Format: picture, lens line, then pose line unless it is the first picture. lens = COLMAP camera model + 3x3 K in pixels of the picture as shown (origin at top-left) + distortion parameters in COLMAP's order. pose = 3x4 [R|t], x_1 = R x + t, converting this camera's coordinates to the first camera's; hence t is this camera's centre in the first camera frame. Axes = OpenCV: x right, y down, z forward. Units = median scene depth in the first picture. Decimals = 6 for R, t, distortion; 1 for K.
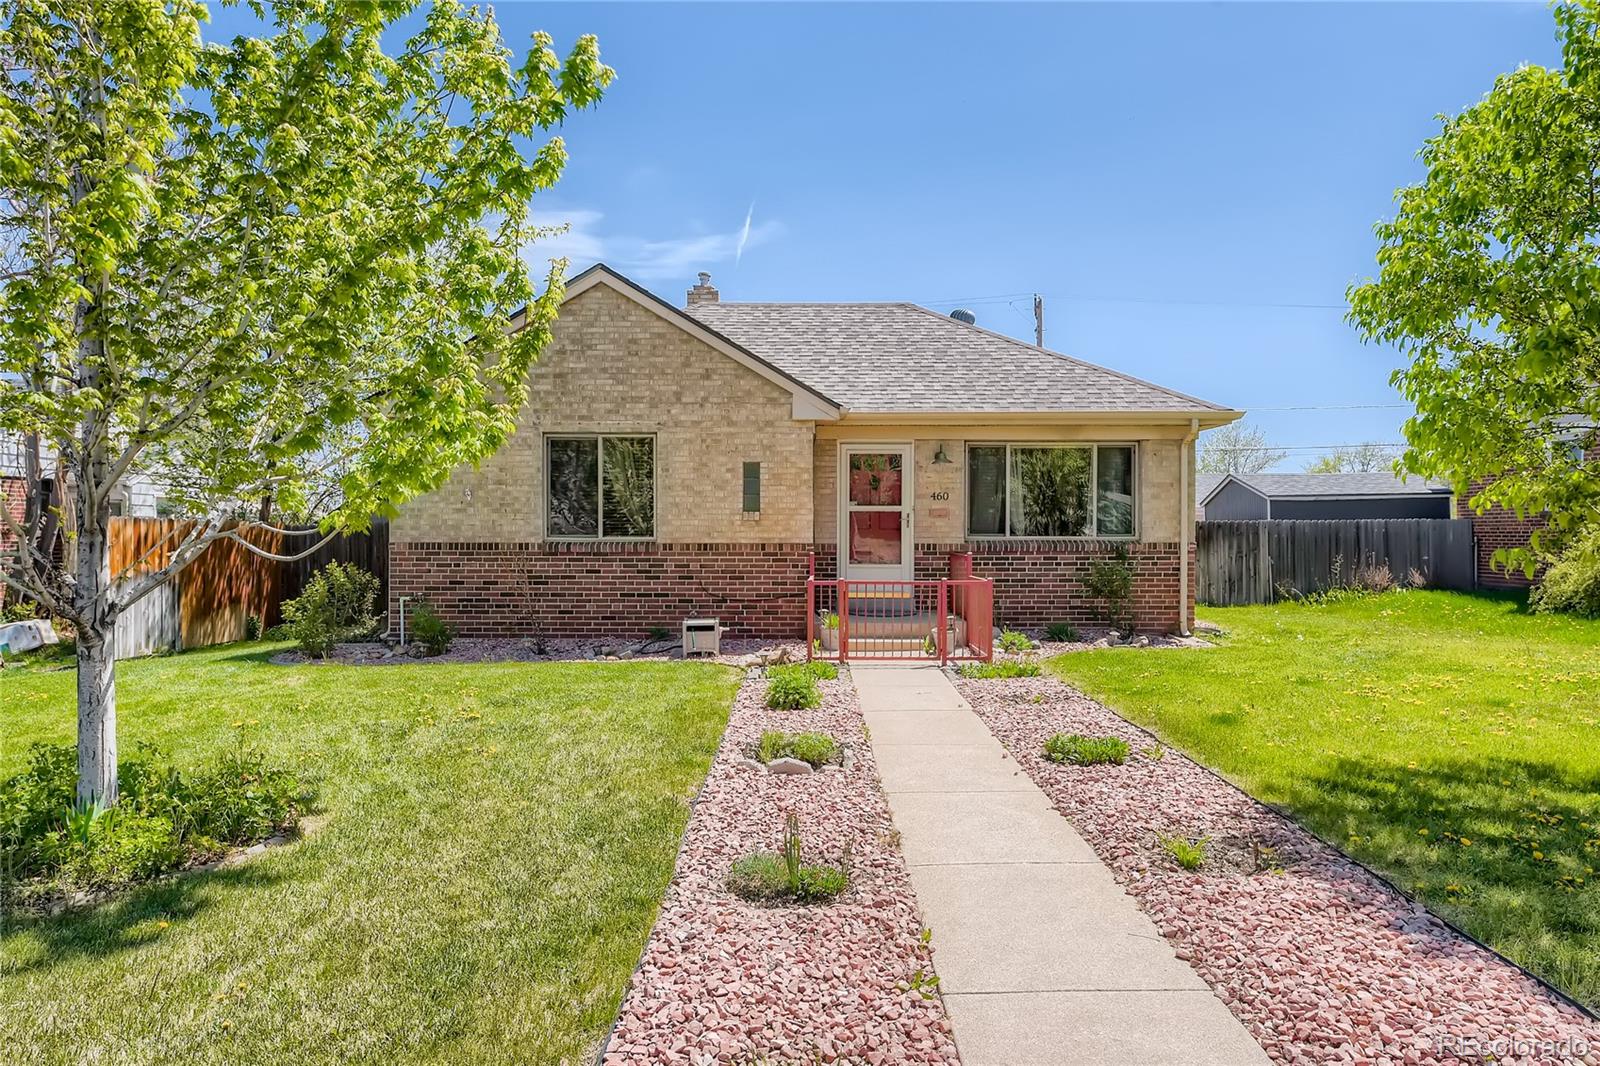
lens RADIAL K [[1069.6, 0, 802.1], [0, 1069.6, 530.2], [0, 0, 1]] dist [-0.003374, 0.000005]
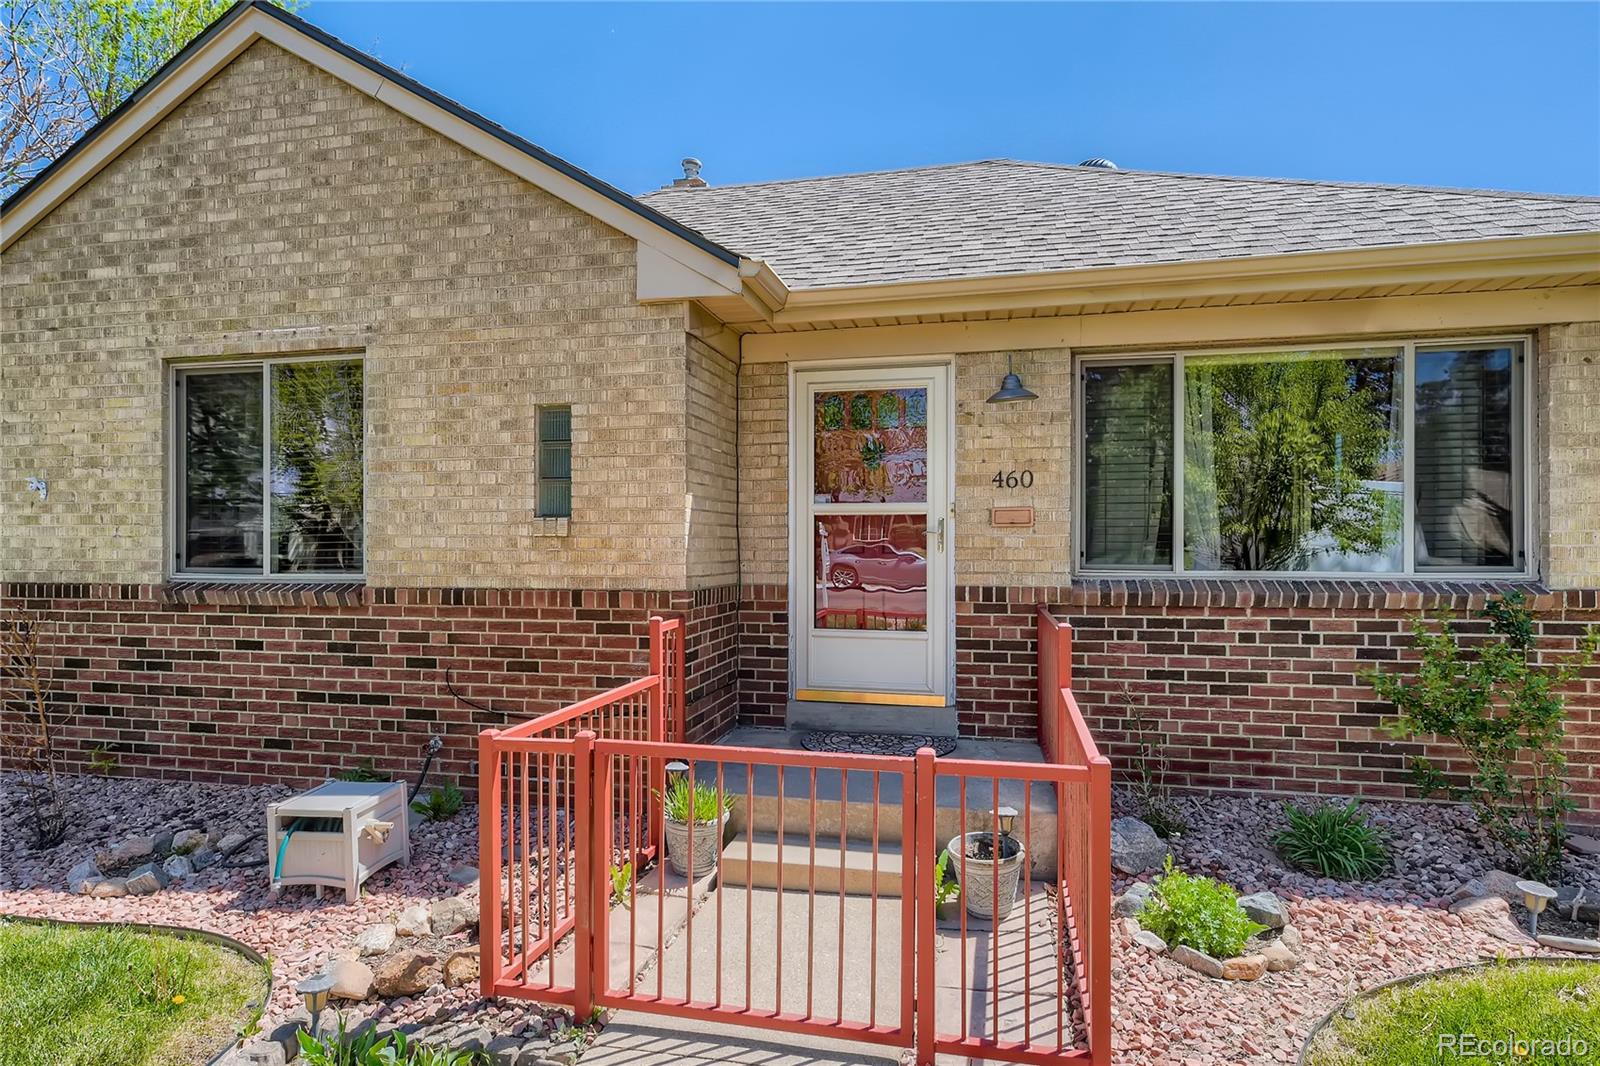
lens RADIAL K [[887.7, 0, 795.5], [0, 887.7, 539.4], [0, 0, 1]] dist [0.006435, 0.000120]
pose [[0.974546, -0.003197, -0.224165, 0.131881], [0.003666, 0.999992, 0.001678, -0.008451], [0.224158, -0.002457, 0.974550, 0.665918]]
